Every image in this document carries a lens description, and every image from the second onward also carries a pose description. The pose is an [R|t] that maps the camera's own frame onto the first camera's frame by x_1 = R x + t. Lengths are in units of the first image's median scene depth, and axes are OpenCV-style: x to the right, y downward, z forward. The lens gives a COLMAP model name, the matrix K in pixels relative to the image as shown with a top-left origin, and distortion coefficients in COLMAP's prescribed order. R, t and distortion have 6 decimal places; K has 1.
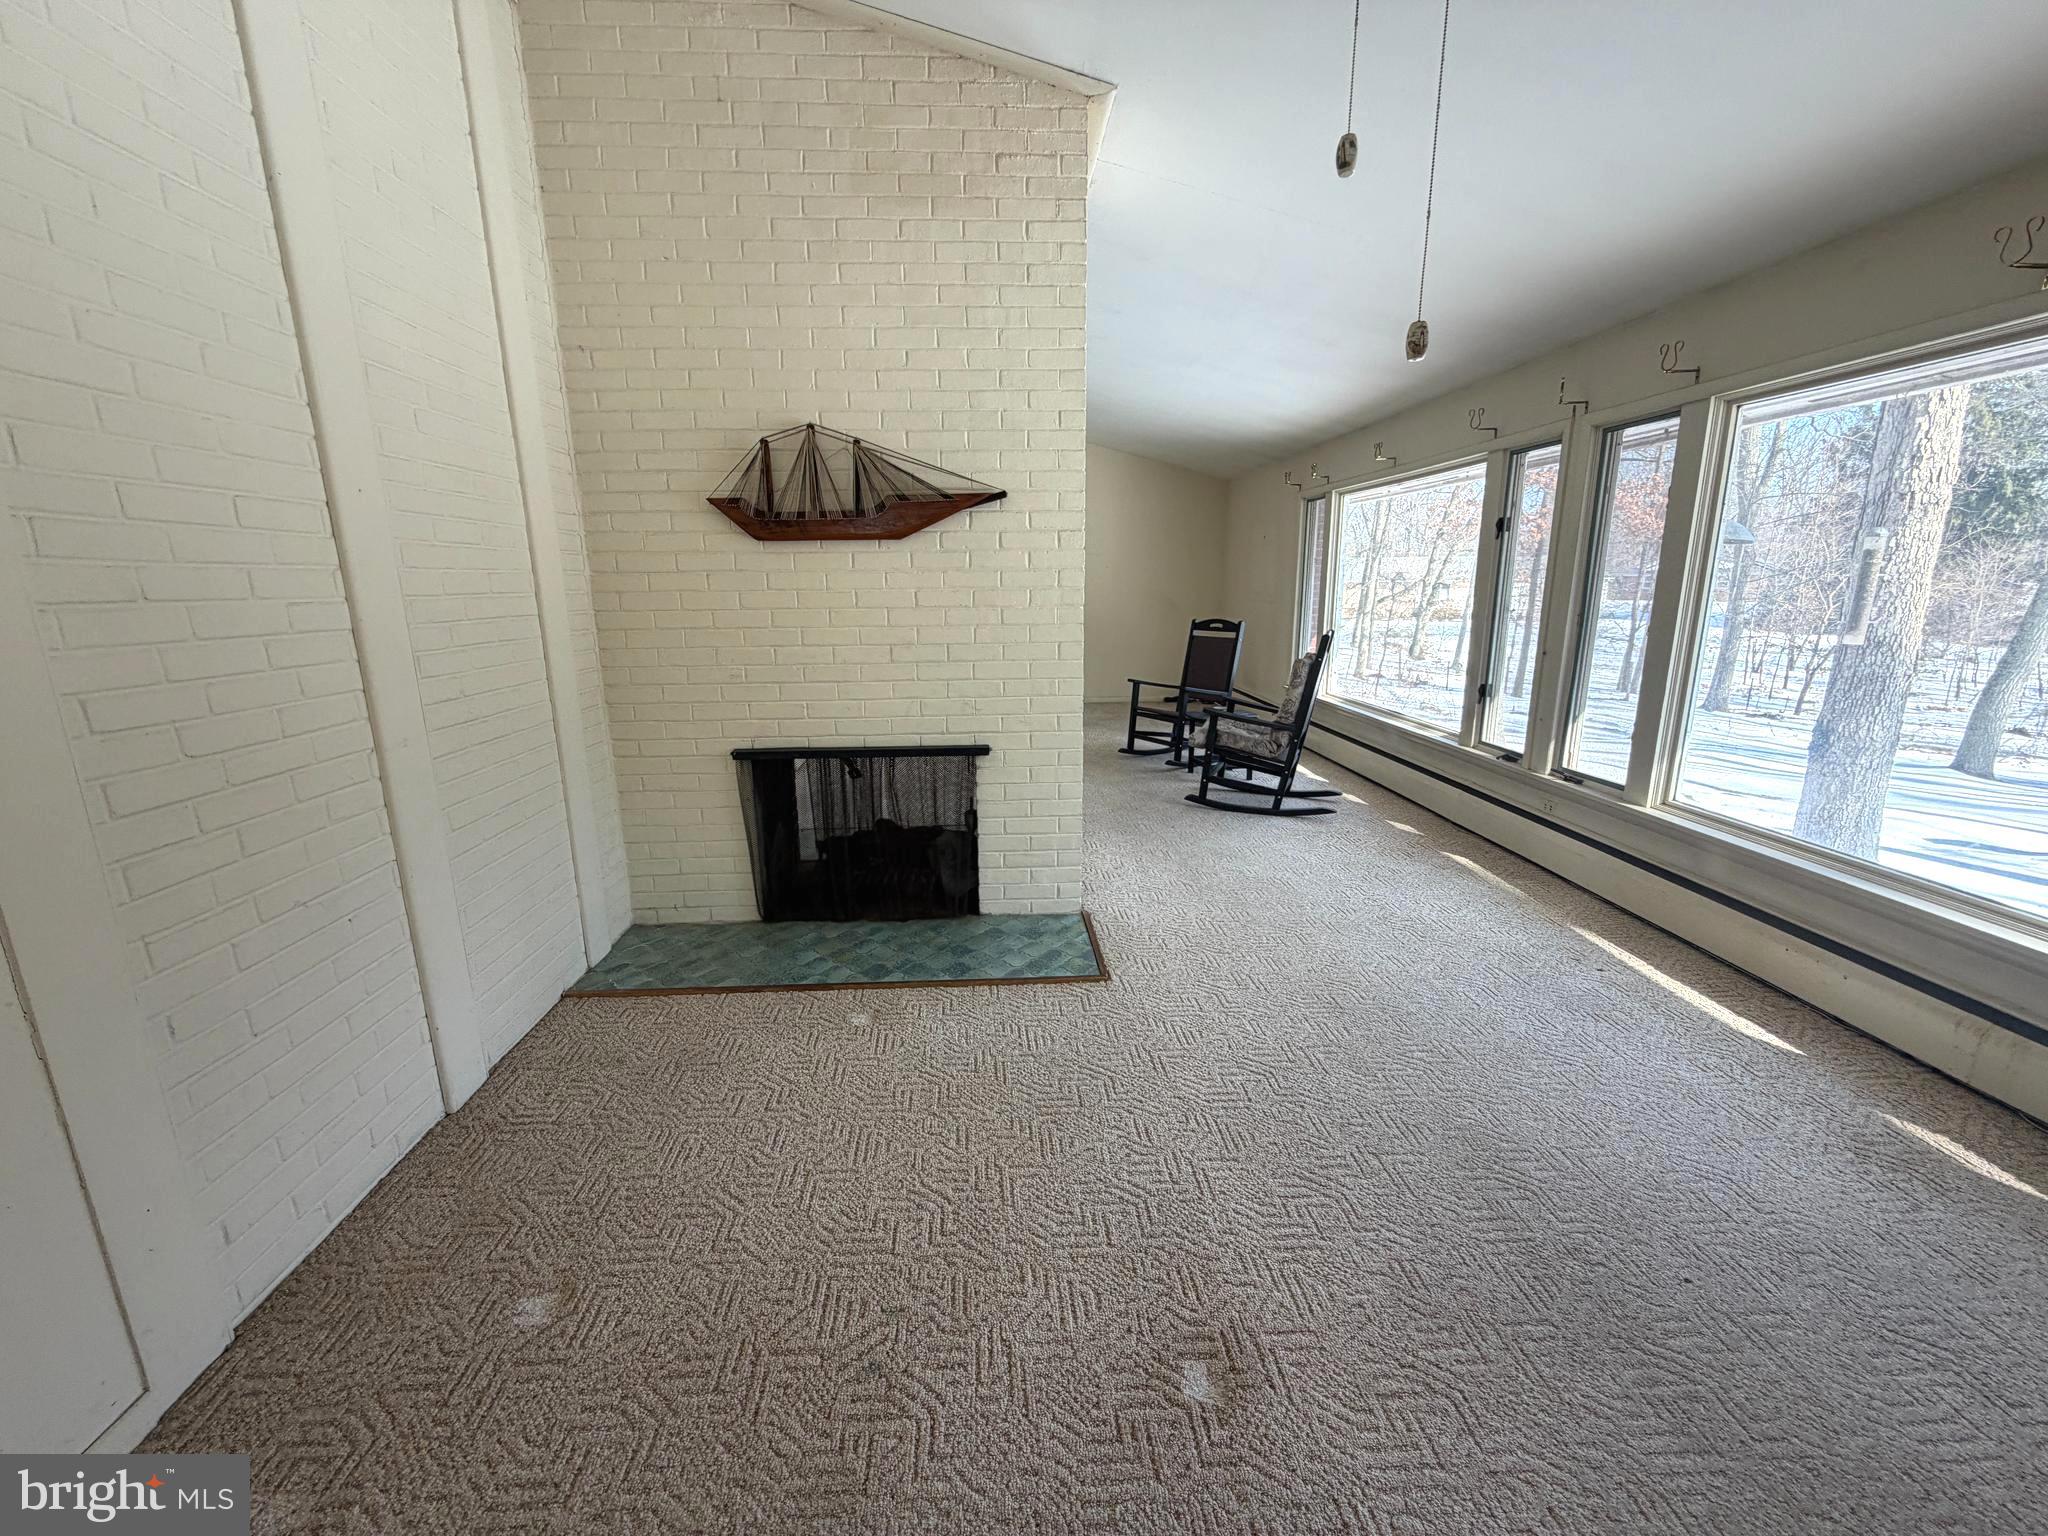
lens RADIAL K [[814.9, 0, 1016.0], [0, 814.9, 768.0], [0, 0, 1]] dist [0.000347, 0.000164]
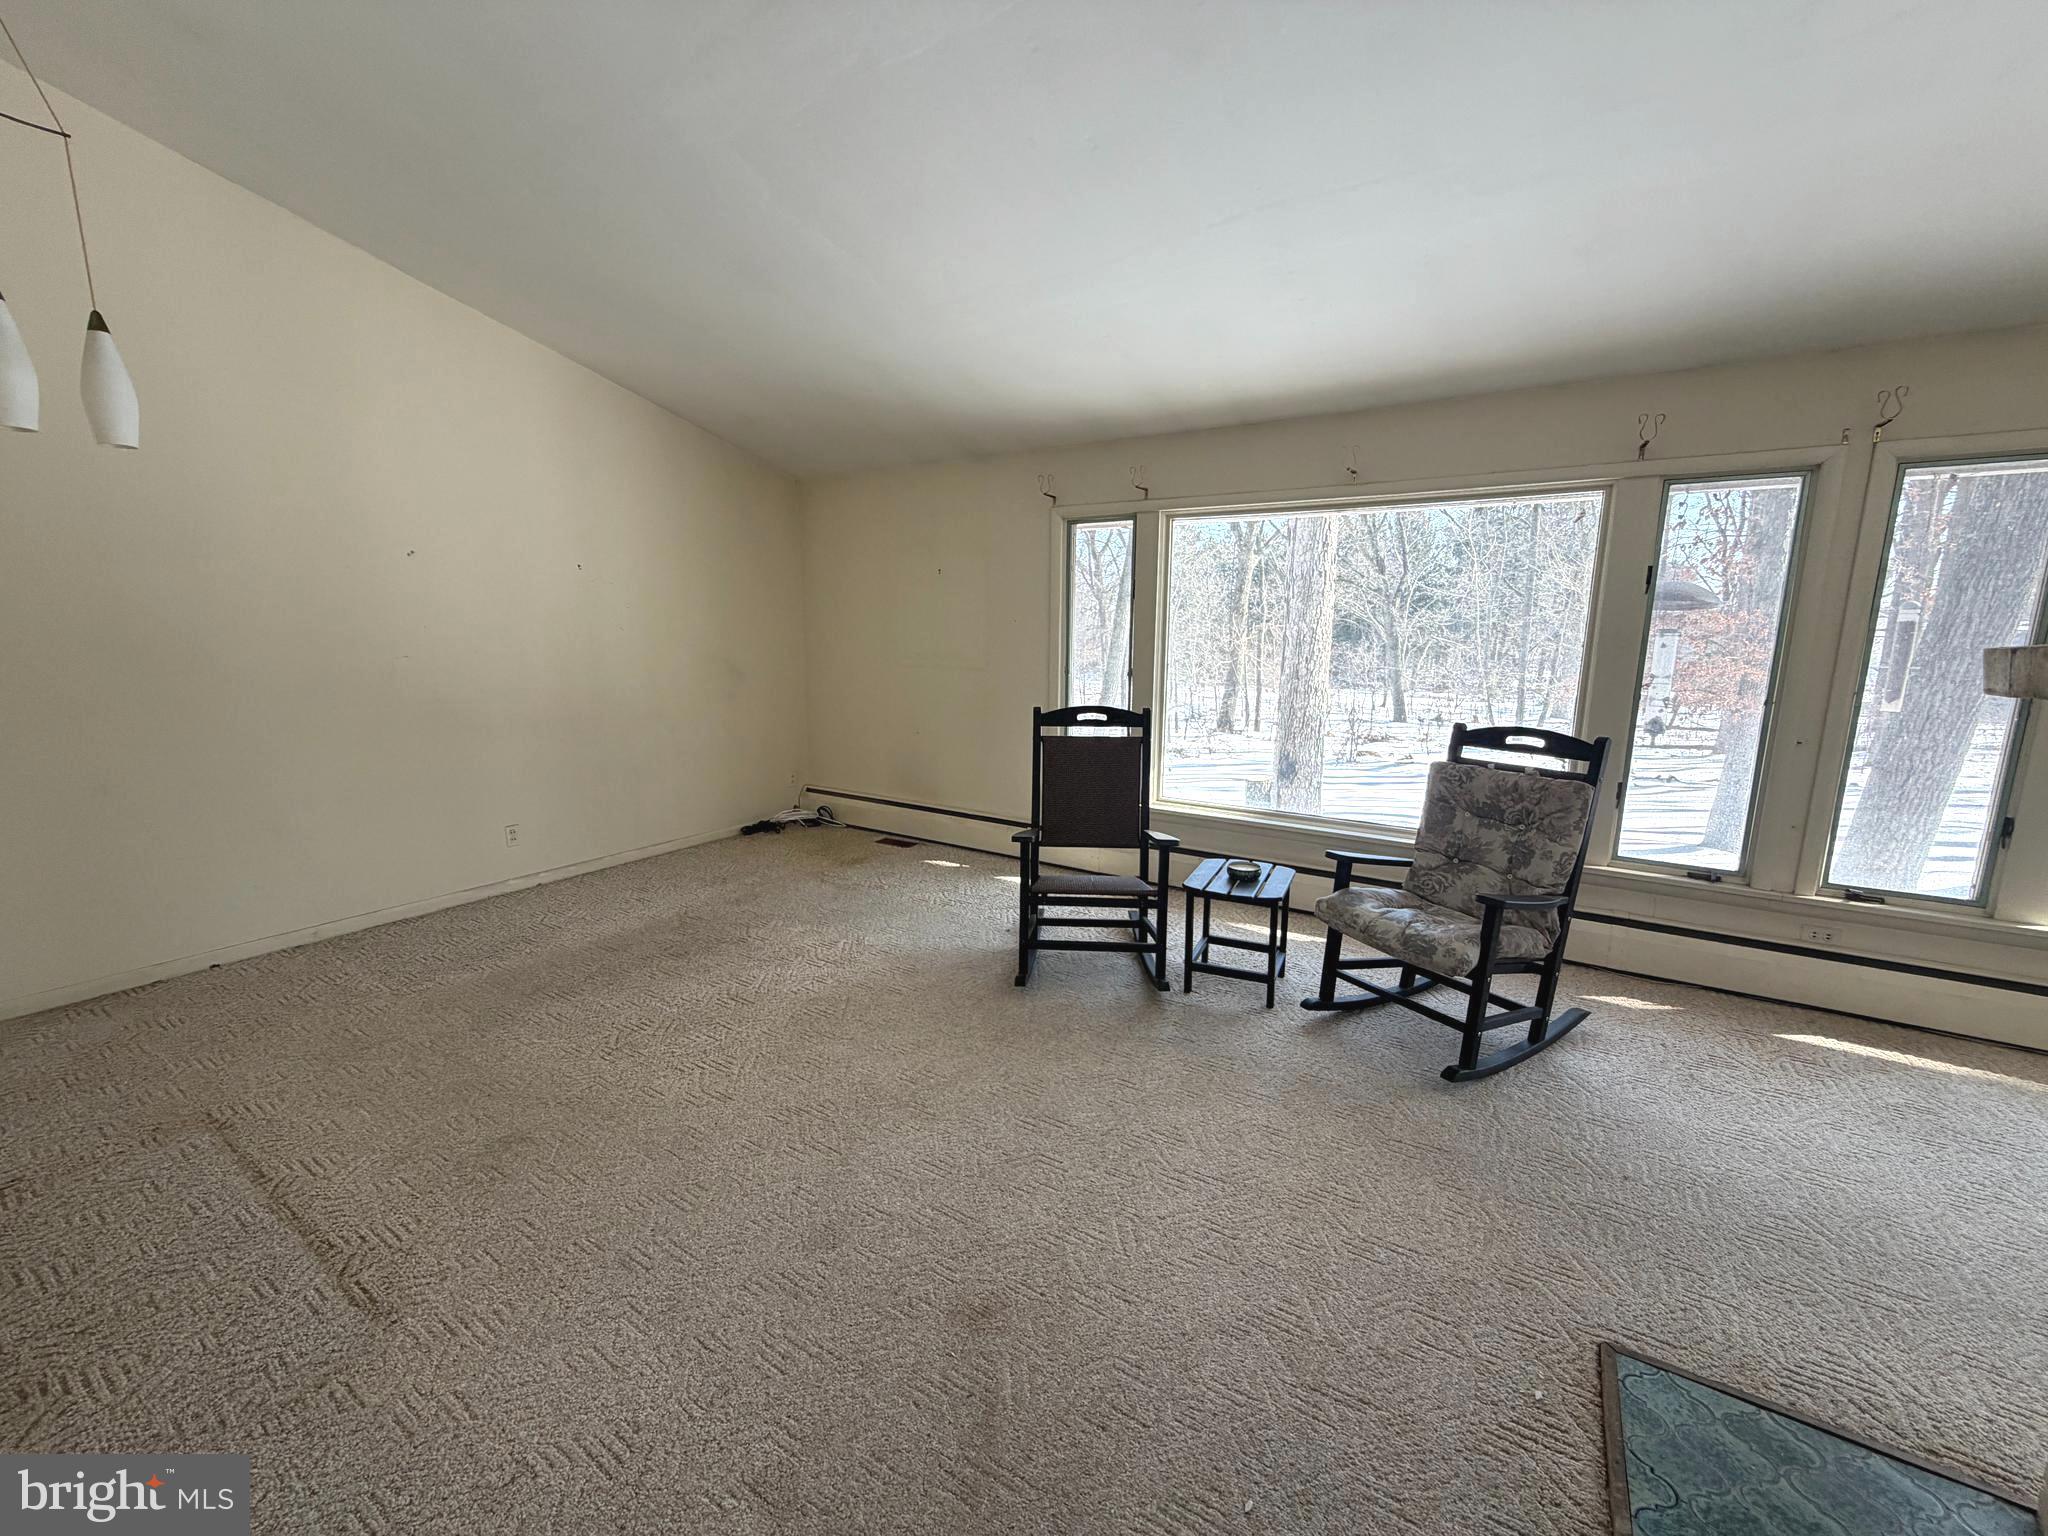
lens RADIAL K [[814.9, 0, 1016.0], [0, 814.9, 768.0], [0, 0, 1]] dist [0.000347, 0.000164]
pose [[0.581602, -0.125268, 0.803770, -0.326157], [0.168151, 0.985246, 0.031878, -0.212890], [-0.795905, 0.116614, 0.594085, 0.897046]]
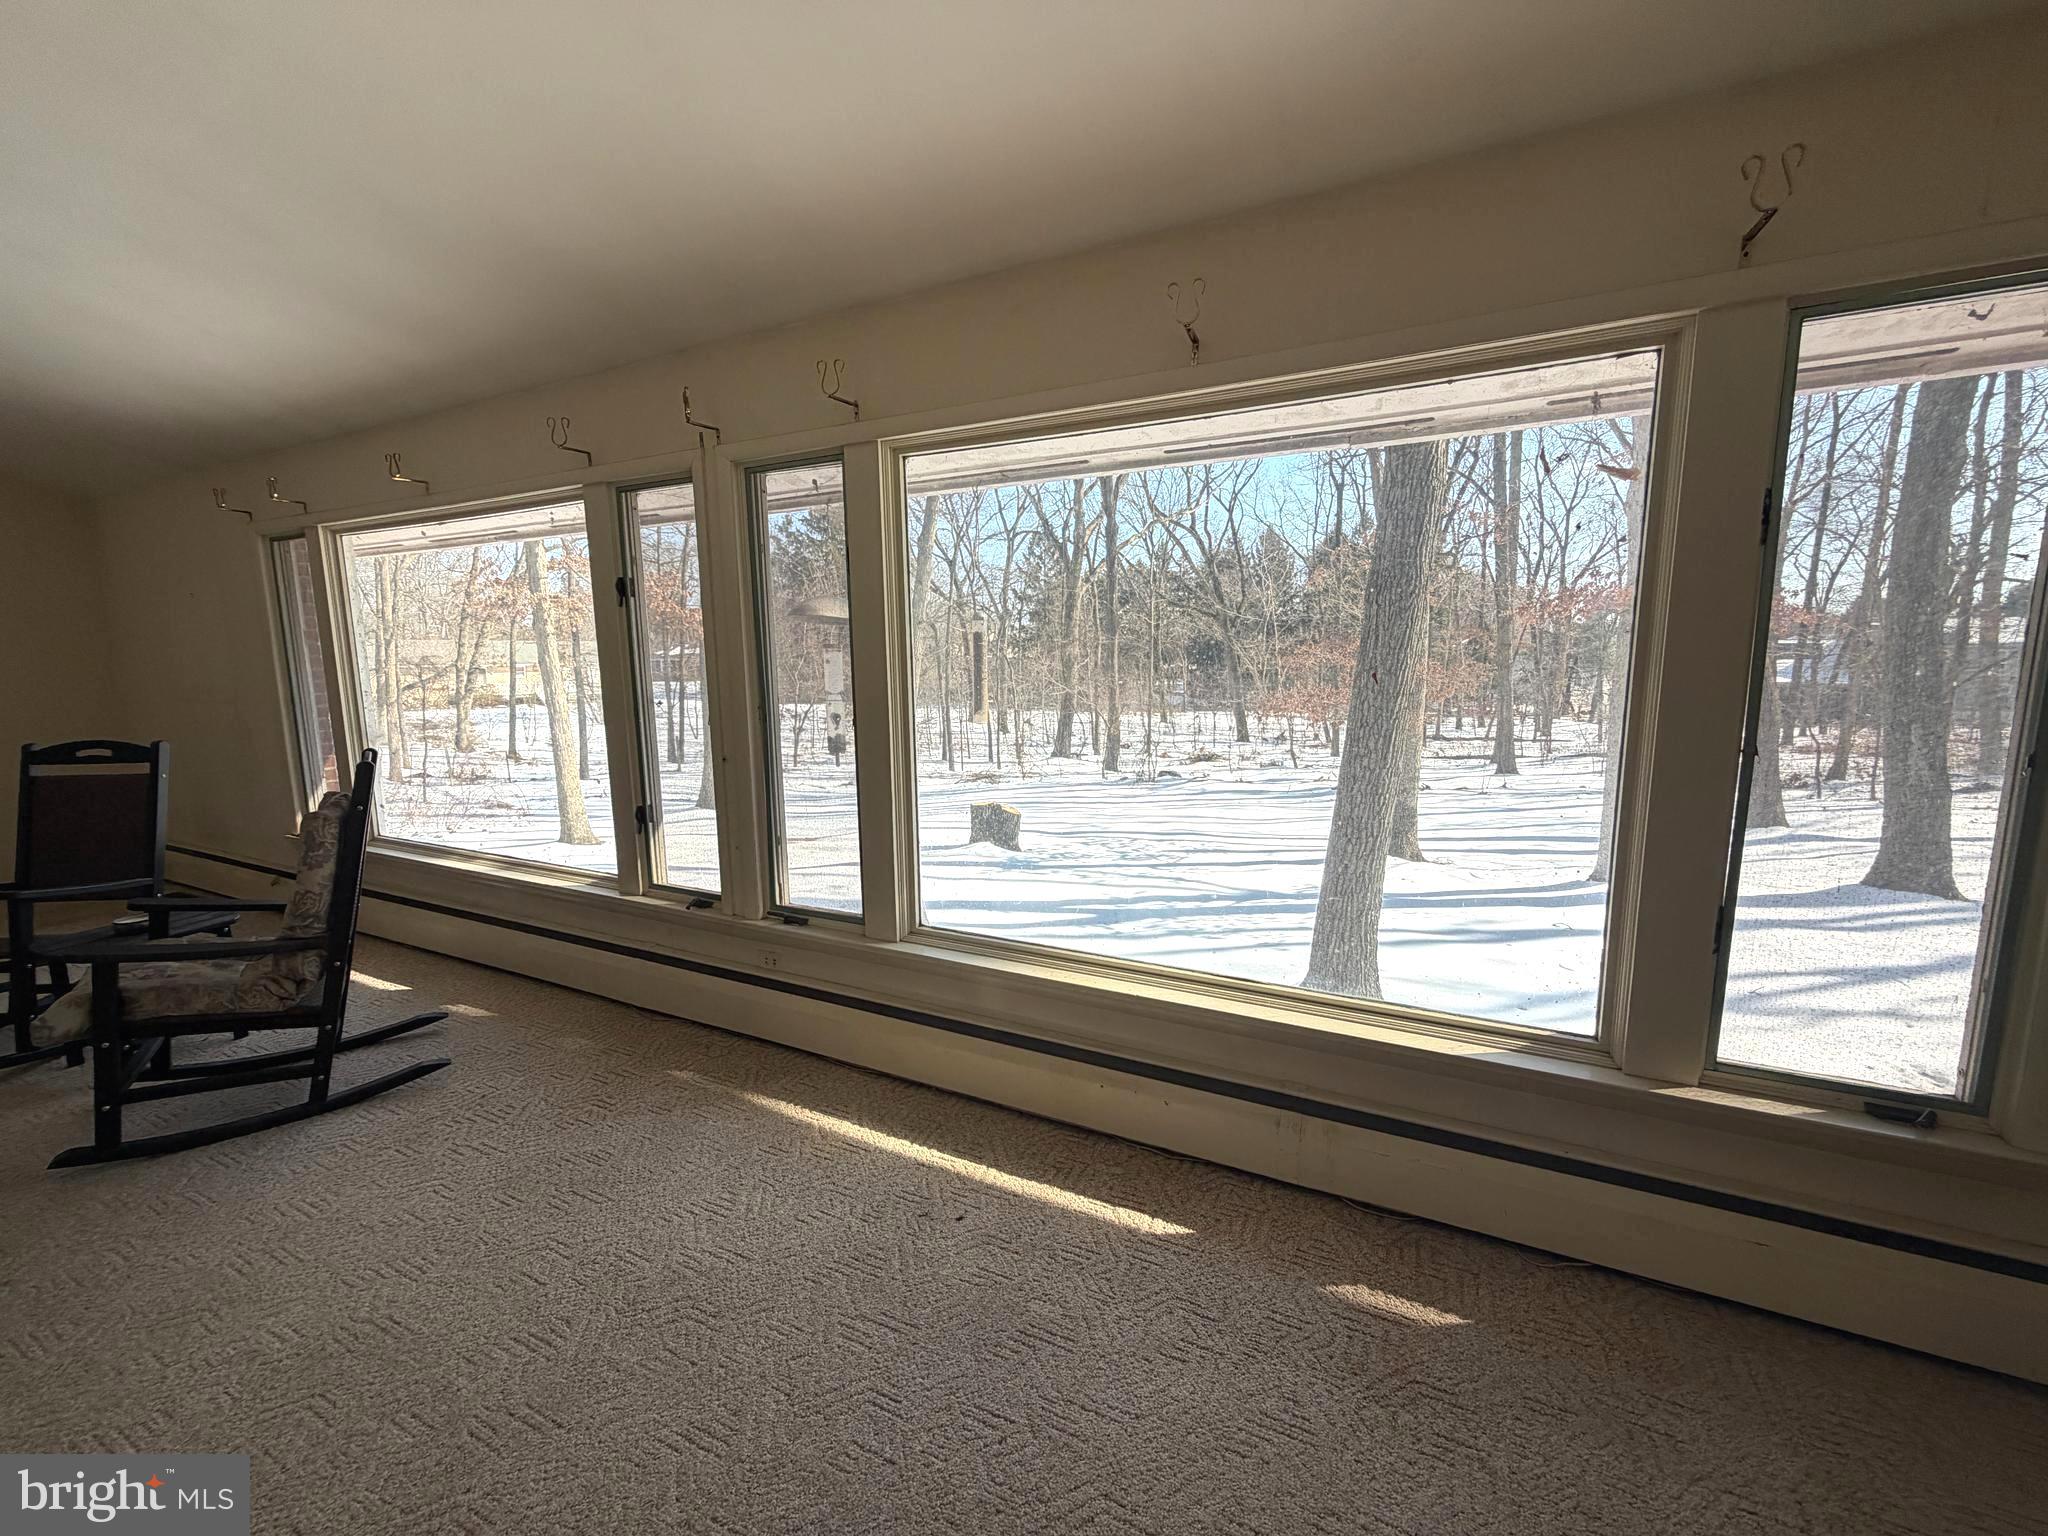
lens RADIAL K [[814.9, 0, 1016.0], [0, 814.9, 768.0], [0, 0, 1]] dist [0.000347, 0.000164]
pose [[0.492180, -0.114708, 0.862902, 0.111949], [0.200749, 0.979517, 0.015707, -0.073425], [-0.847029, 0.165496, 0.505126, 0.321448]]
